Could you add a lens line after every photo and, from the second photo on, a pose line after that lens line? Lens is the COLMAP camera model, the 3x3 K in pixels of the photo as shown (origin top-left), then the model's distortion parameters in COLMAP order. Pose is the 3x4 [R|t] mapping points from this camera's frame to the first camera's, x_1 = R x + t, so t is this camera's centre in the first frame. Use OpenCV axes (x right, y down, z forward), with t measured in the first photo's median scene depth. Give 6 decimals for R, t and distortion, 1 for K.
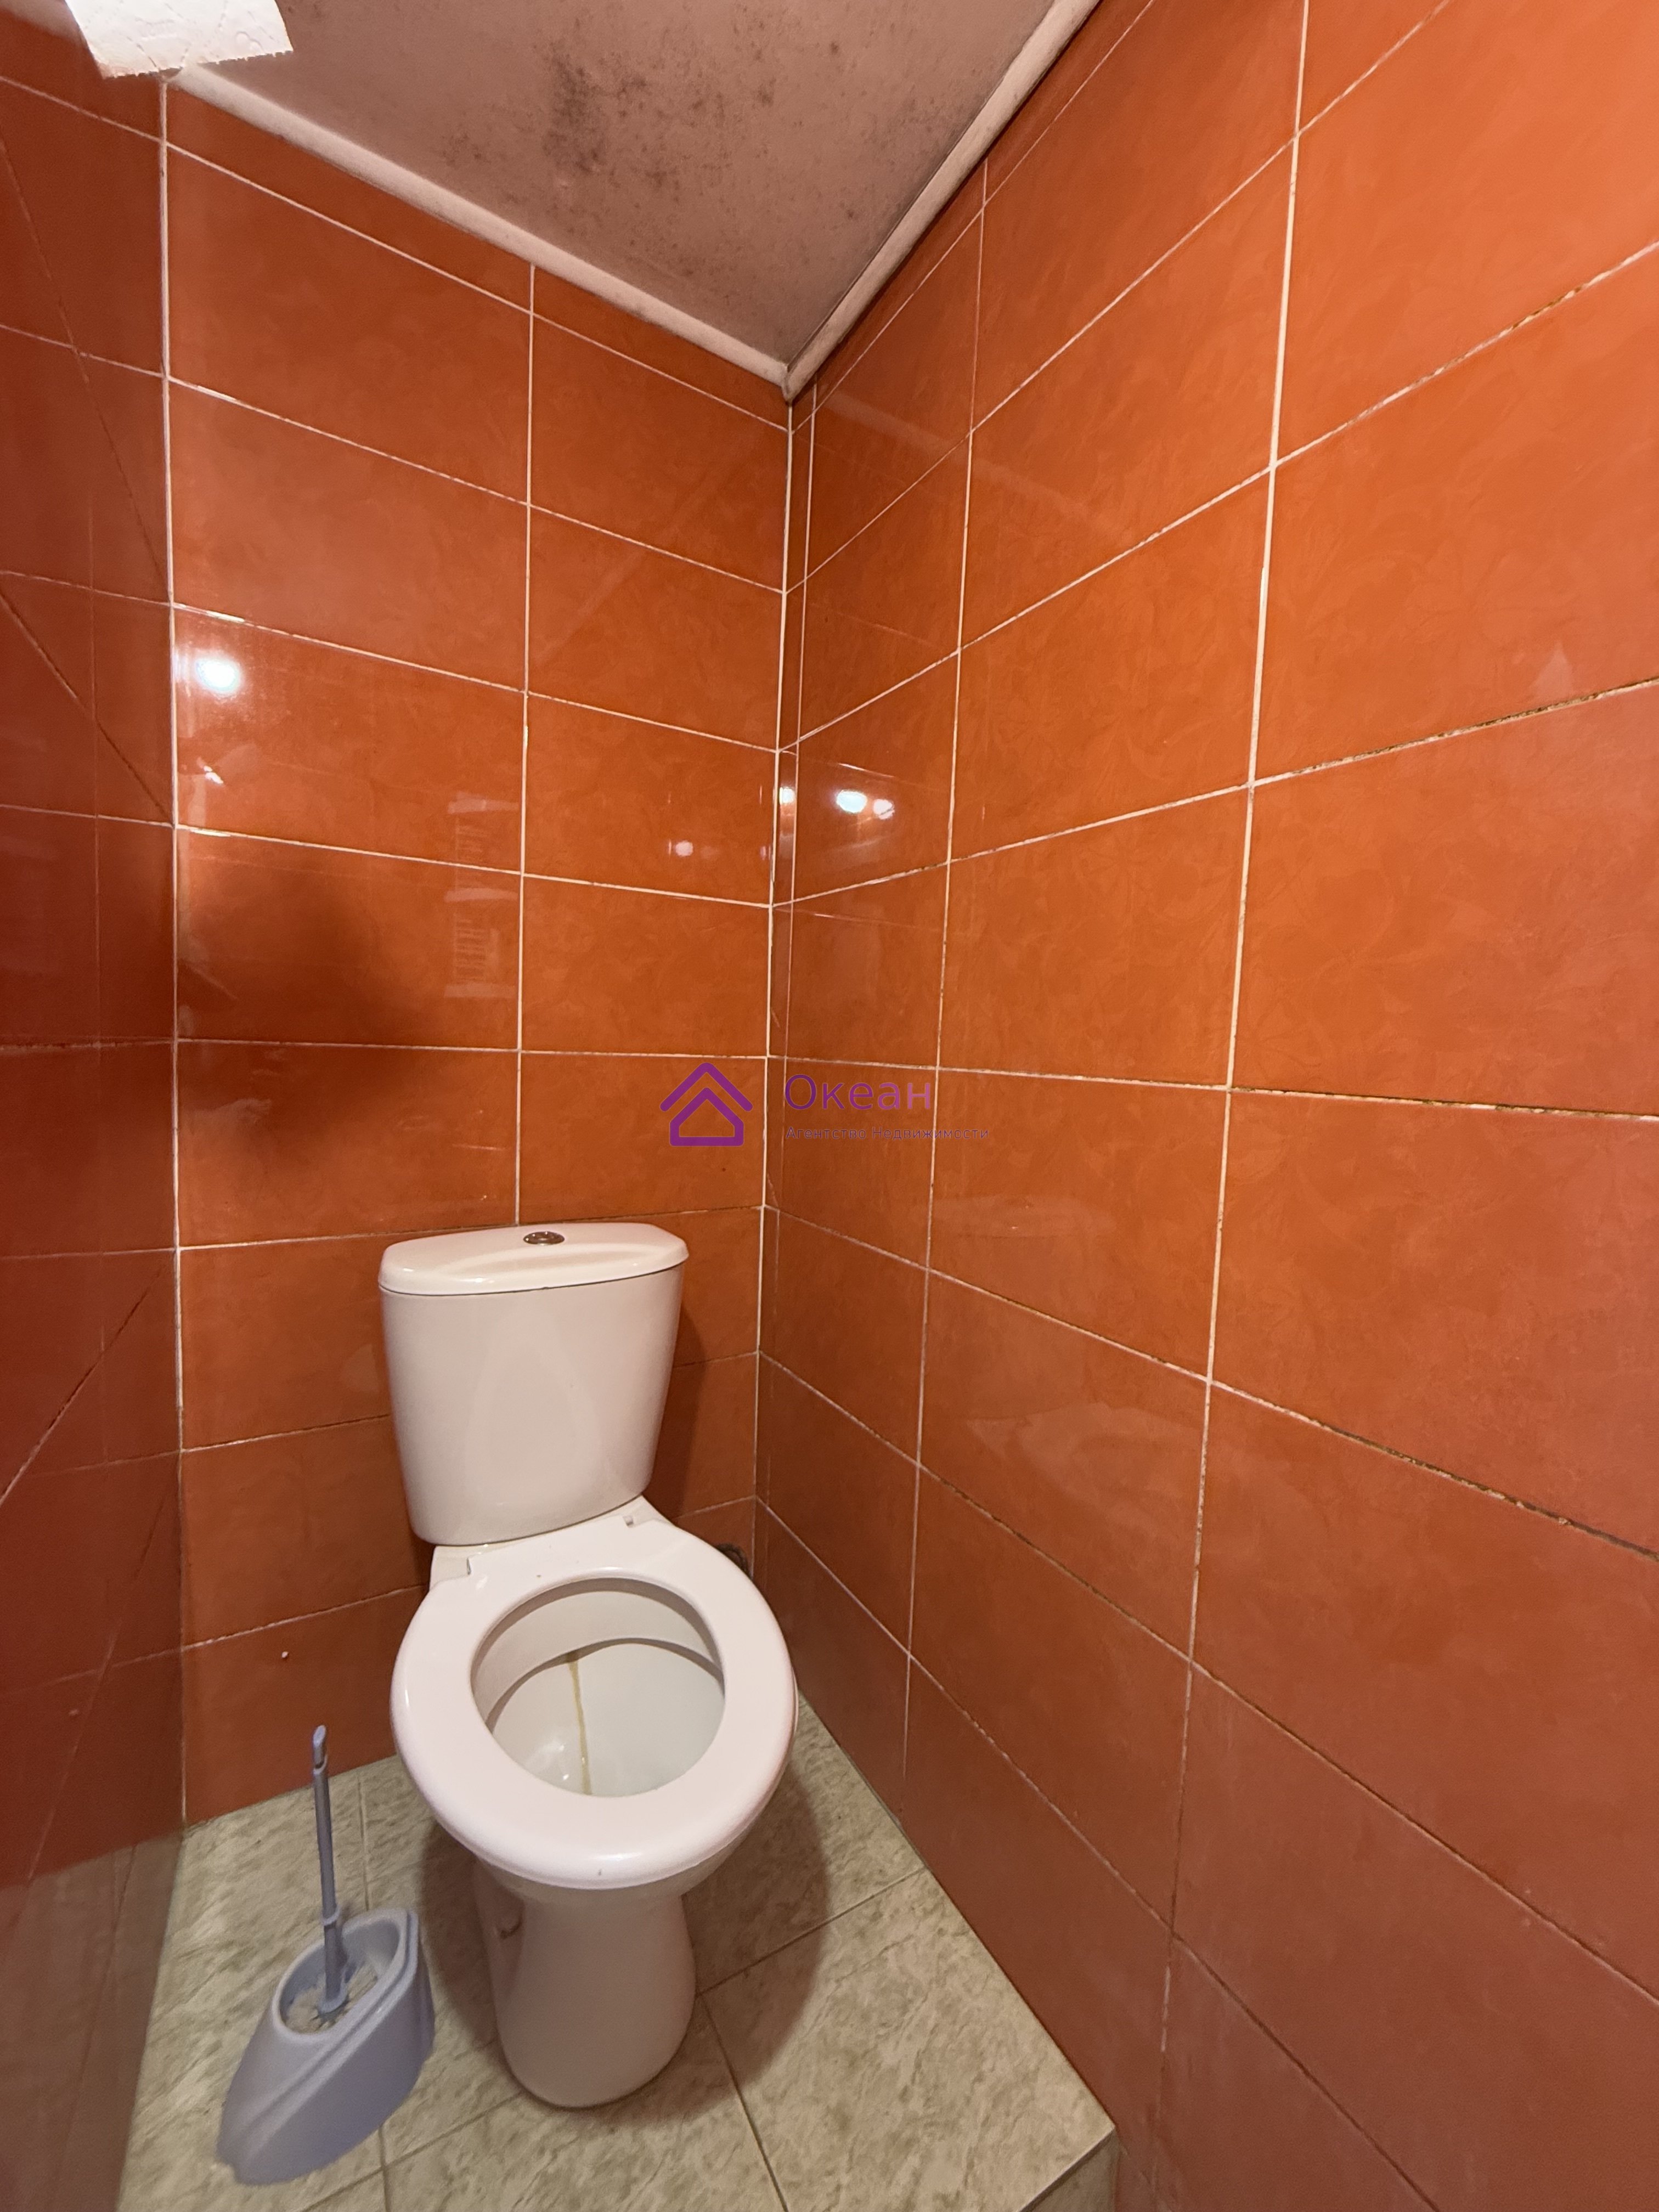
lens RADIAL K [[879.7, 0, 825.0], [0, 879.7, 1101.5], [0, 0, 1]] dist [0.001669, -0.000509]
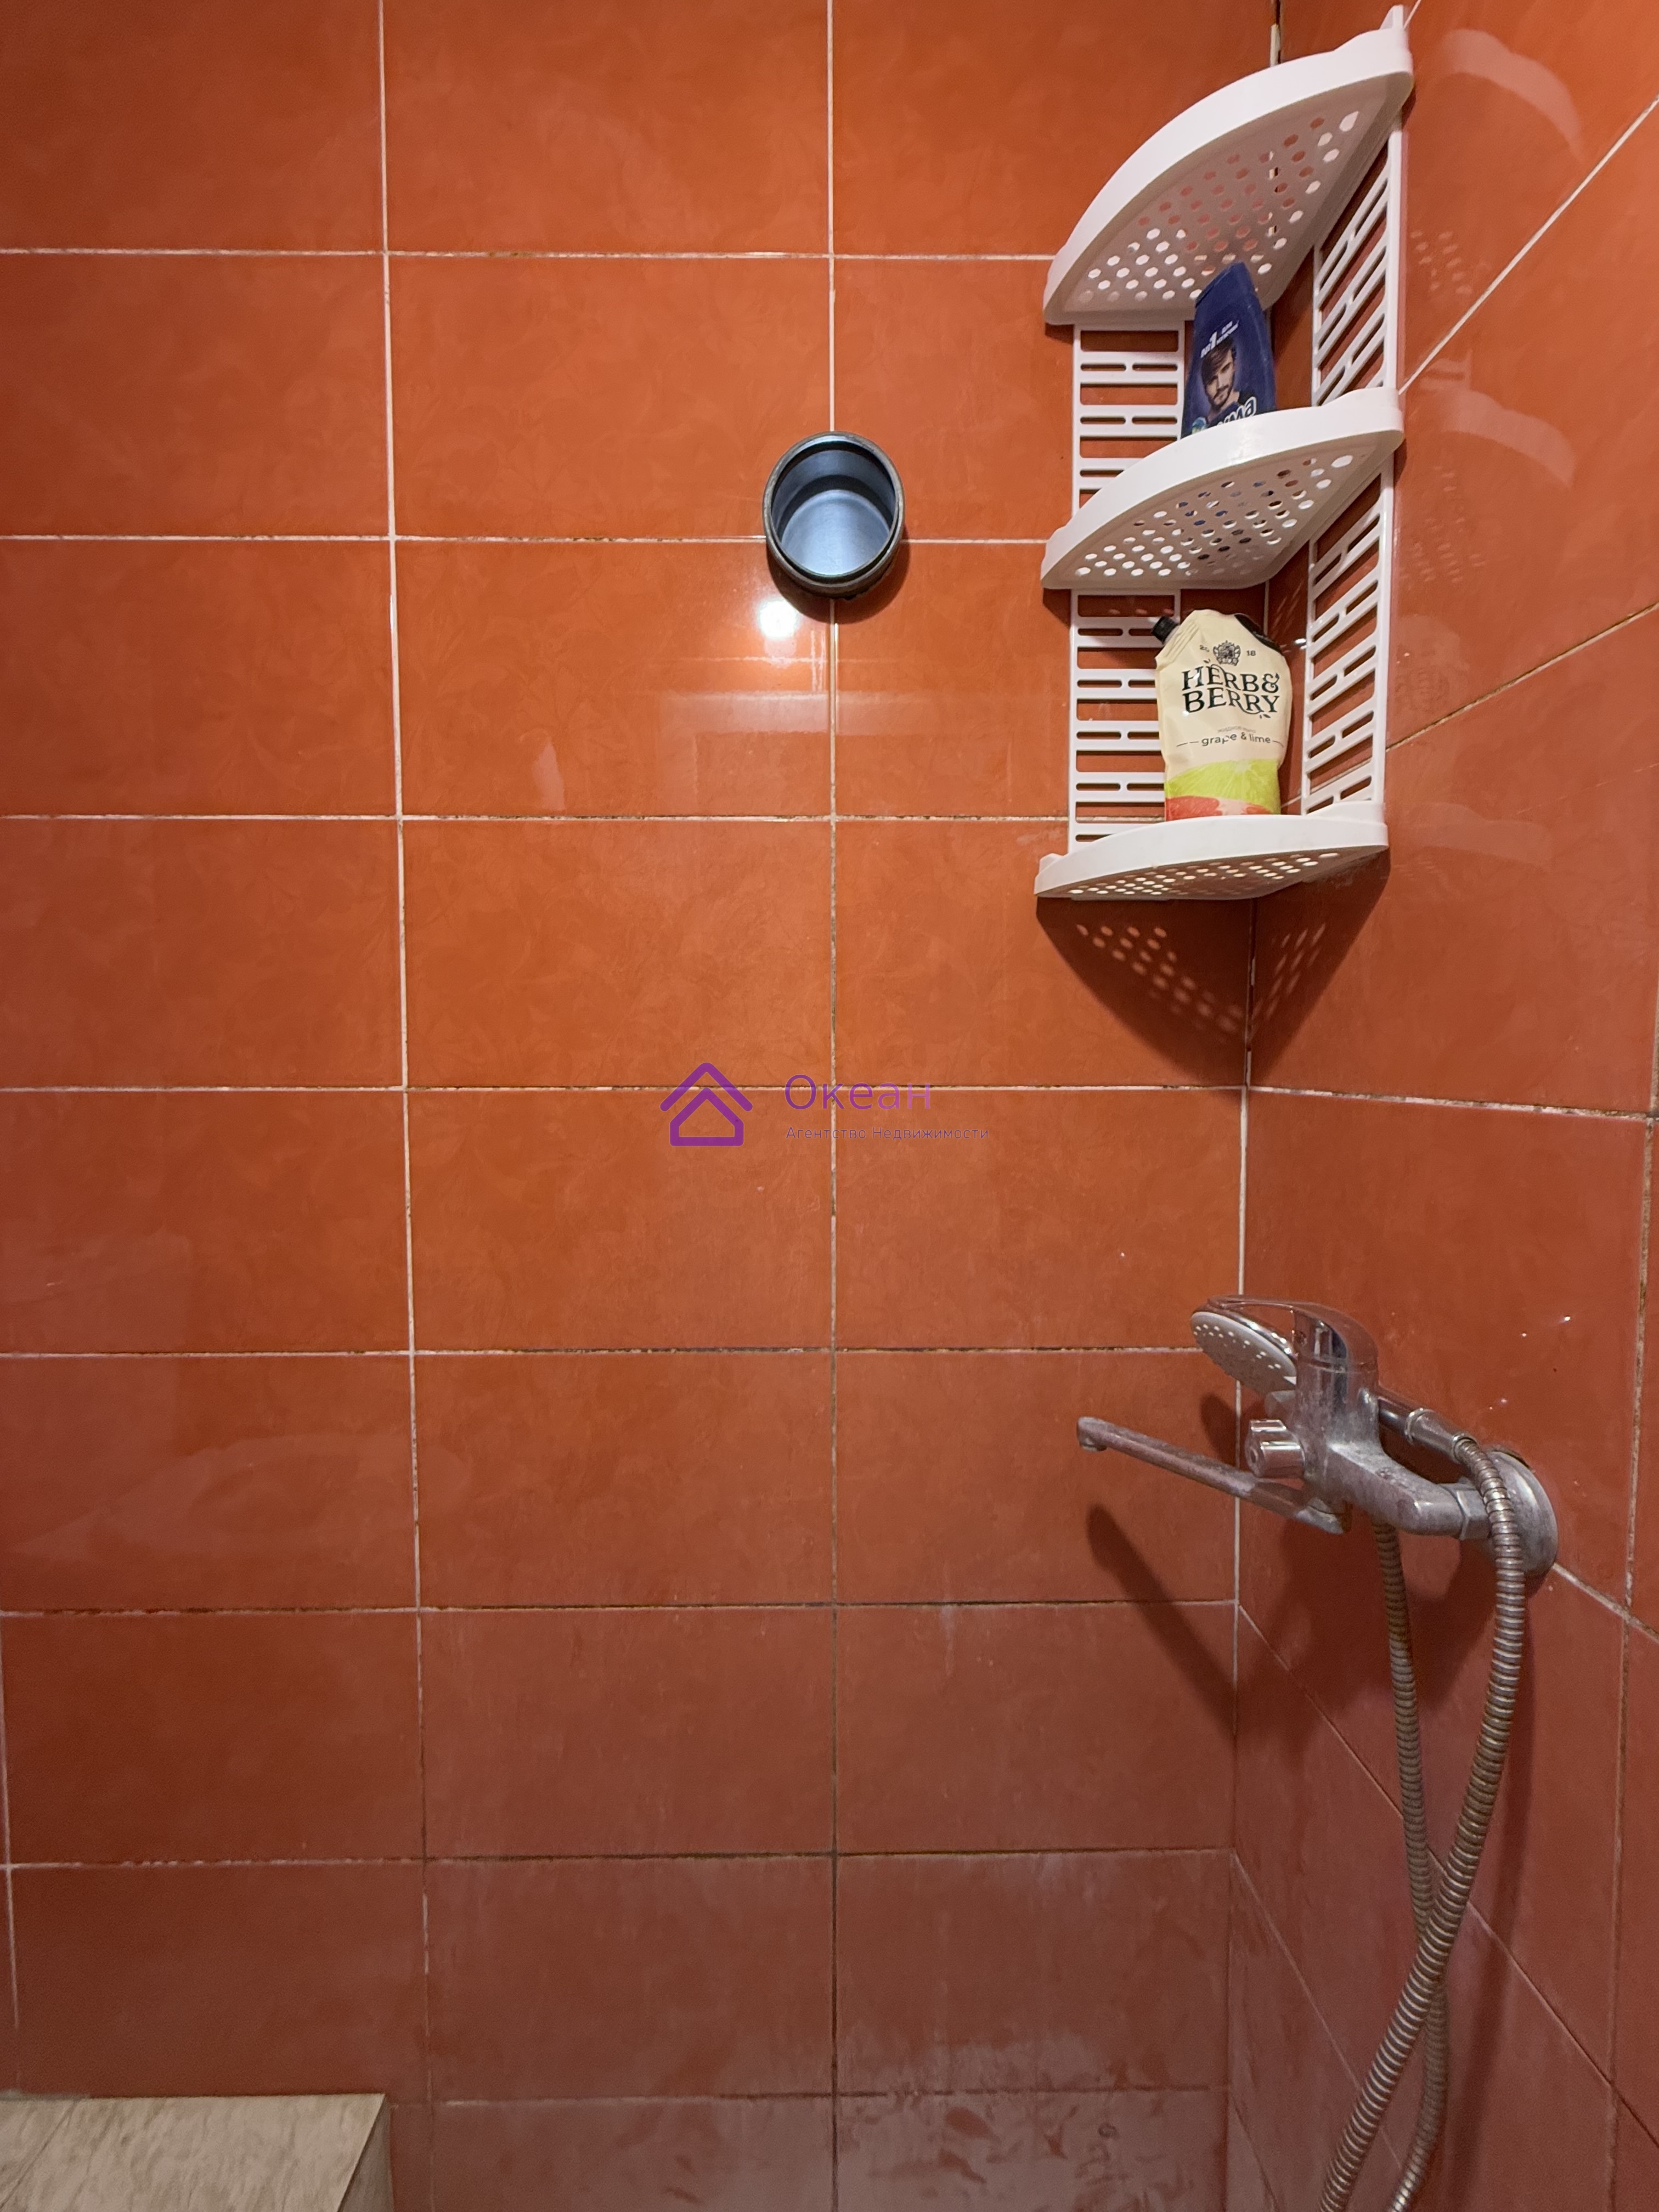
lens RADIAL K [[879.7, 0, 830.9], [0, 879.7, 1103.3], [0, 0, 1]] dist [0.001669, -0.000509]
pose [[0.488773, -0.083266, 0.868428, -0.248033], [0.076212, 0.995705, 0.052575, -0.013668], [-0.869076, 0.040487, 0.493020, -0.017751]]
